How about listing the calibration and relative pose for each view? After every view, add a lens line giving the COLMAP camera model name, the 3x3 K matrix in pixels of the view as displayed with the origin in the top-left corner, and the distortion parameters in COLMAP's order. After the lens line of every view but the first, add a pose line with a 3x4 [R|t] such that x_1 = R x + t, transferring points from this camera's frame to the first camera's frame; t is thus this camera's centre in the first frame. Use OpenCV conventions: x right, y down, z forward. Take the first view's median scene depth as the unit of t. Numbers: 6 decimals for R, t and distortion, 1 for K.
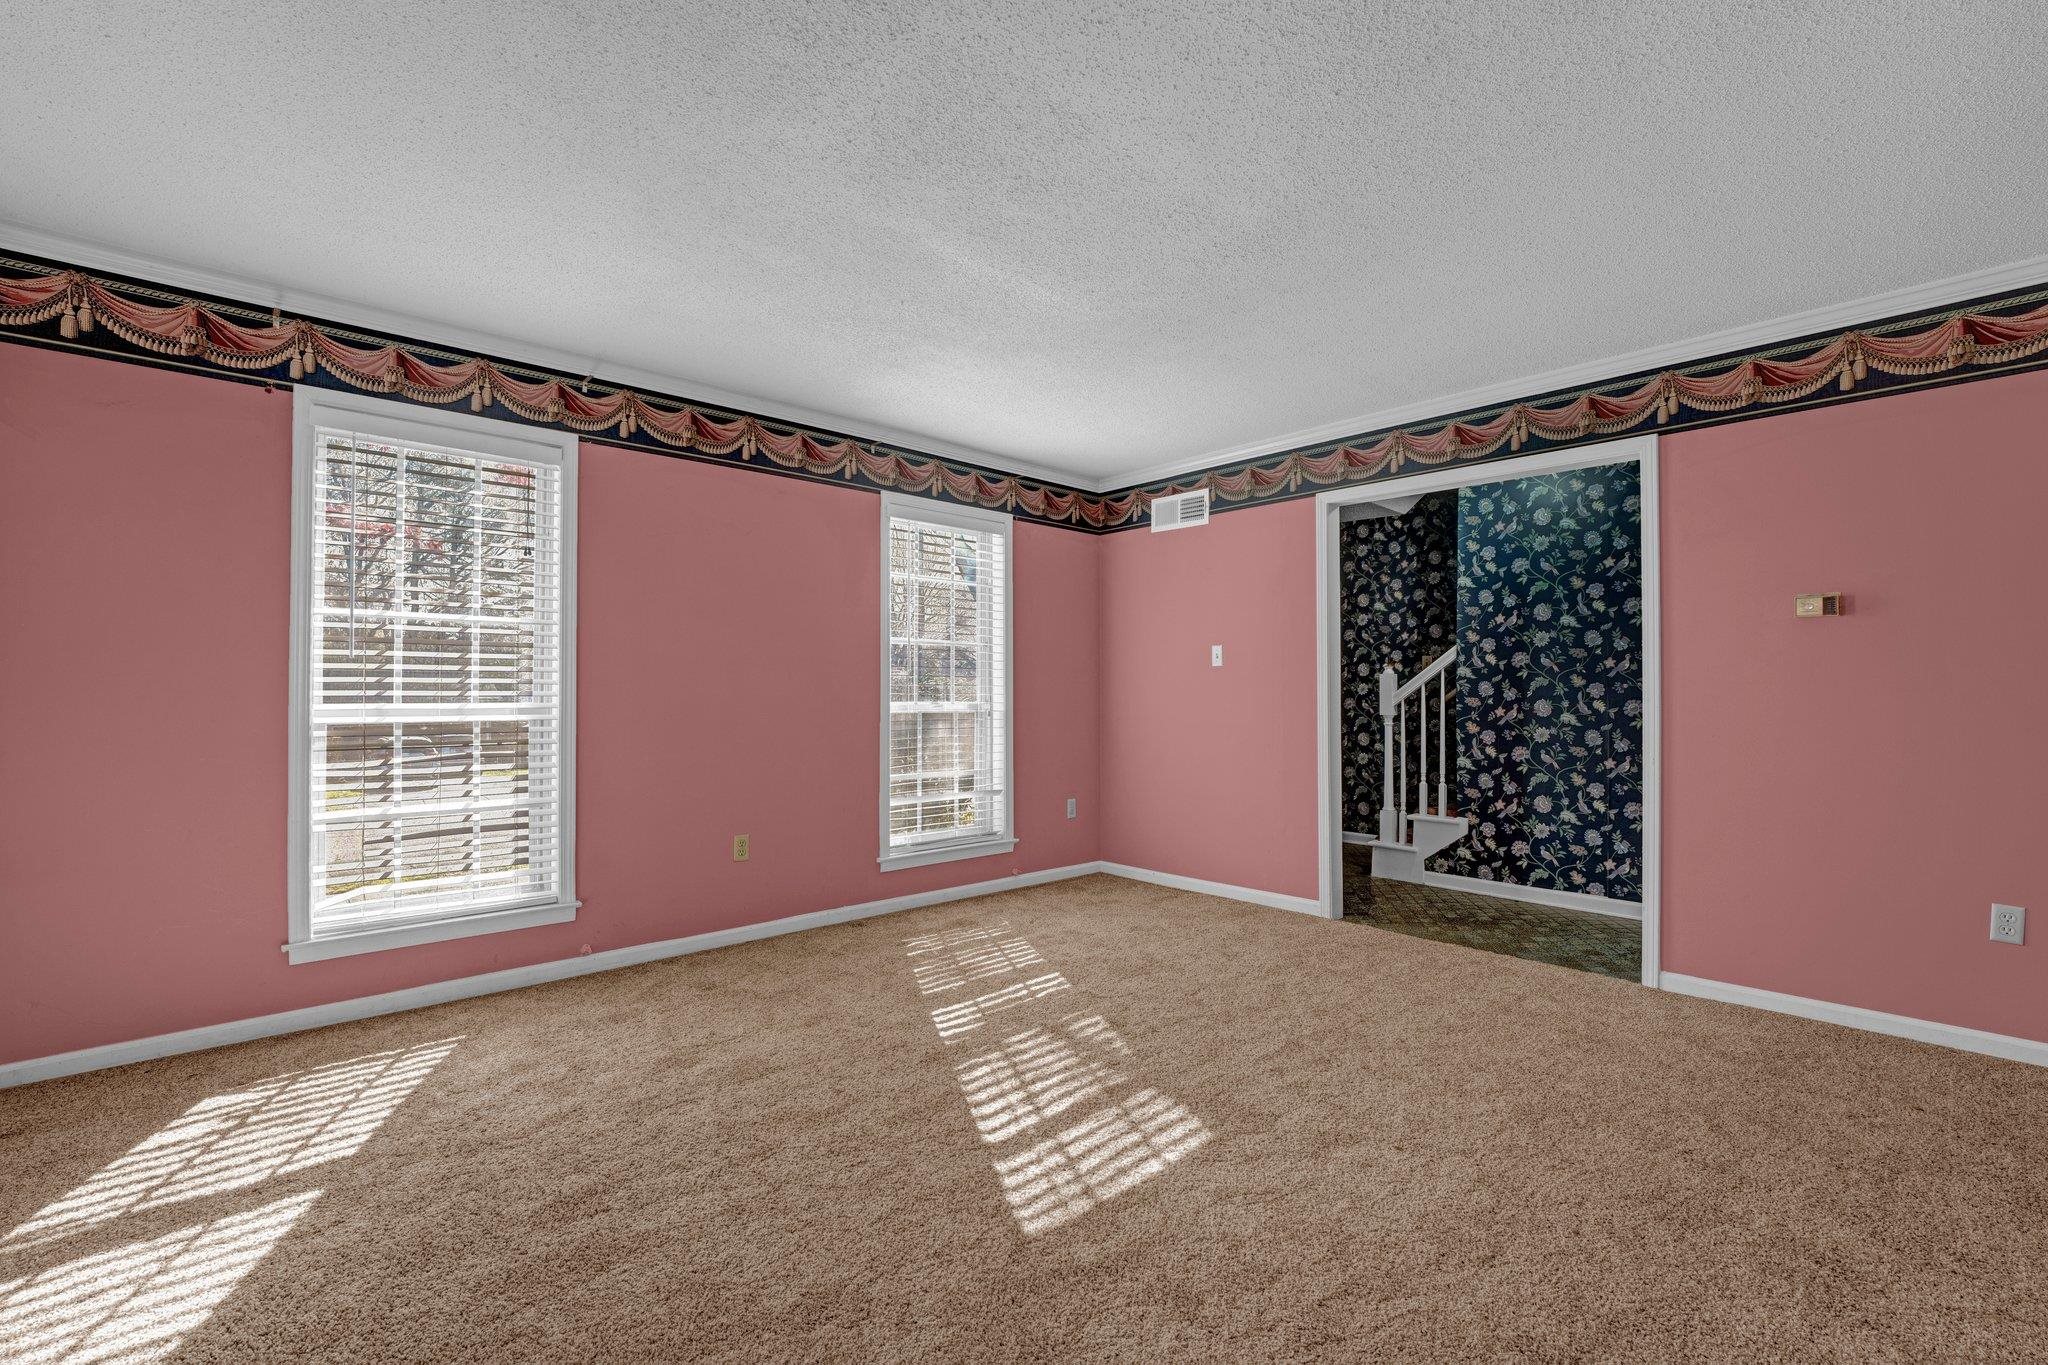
lens RADIAL K [[862.0, 0, 1024.0], [0, 862.0, 682.5], [0, 0, 1]] dist [-0.016855, -0.000192]
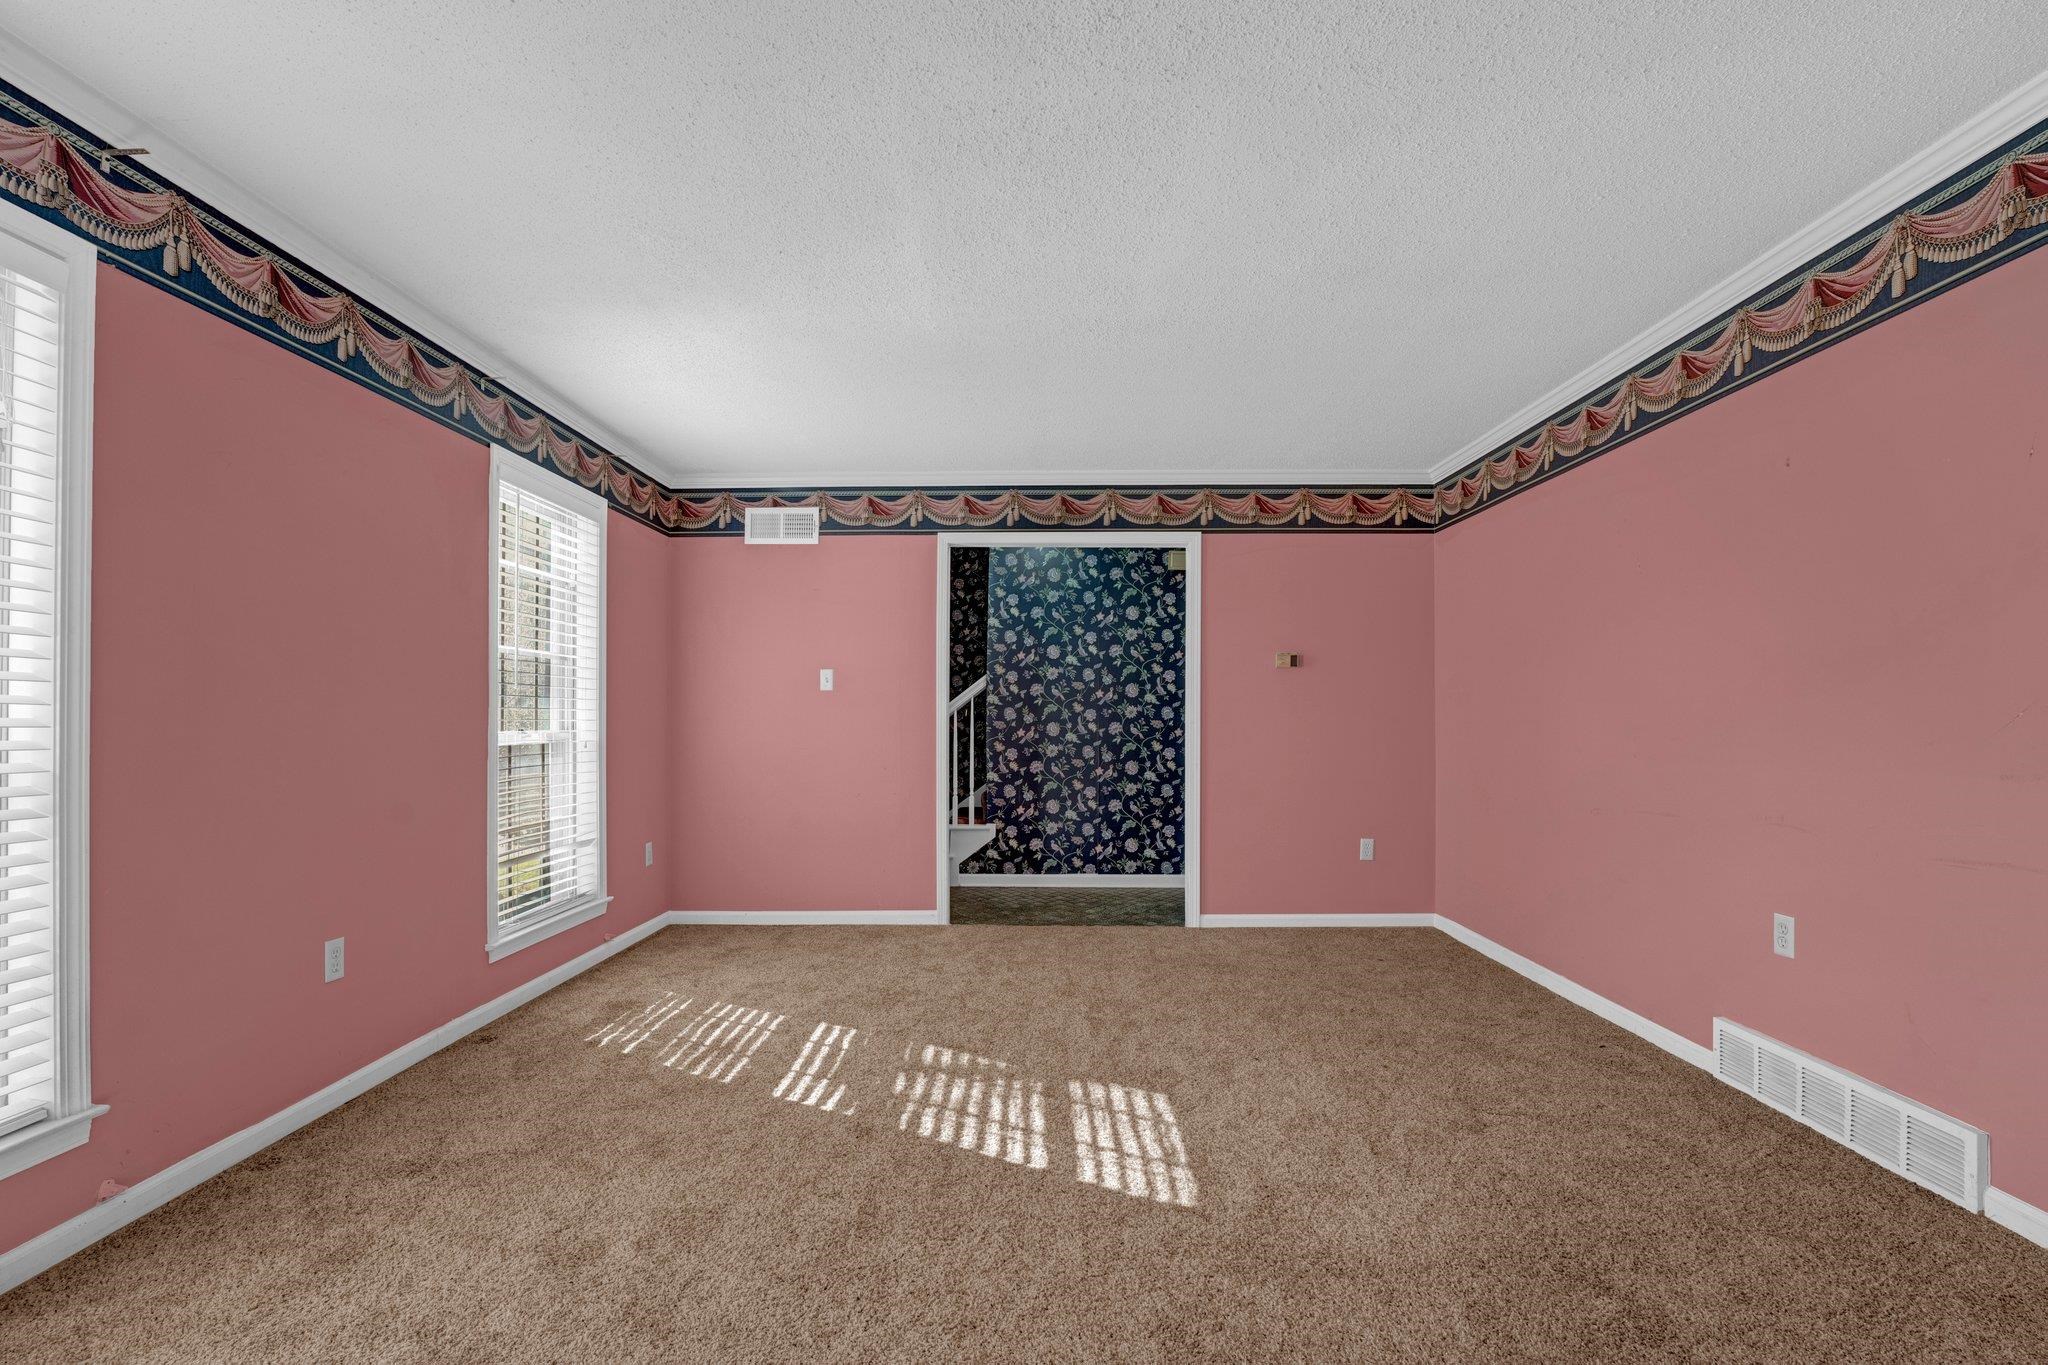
lens RADIAL K [[895.8, 0, 1024.5], [0, 895.8, 709.3], [0, 0, 1]] dist [-0.018082, 0.000062]
pose [[0.688743, 0.003322, 0.724997, -0.407896], [-0.005774, 0.999983, 0.000904, 0.000177], [-0.724982, -0.004809, 0.688751, 0.151859]]
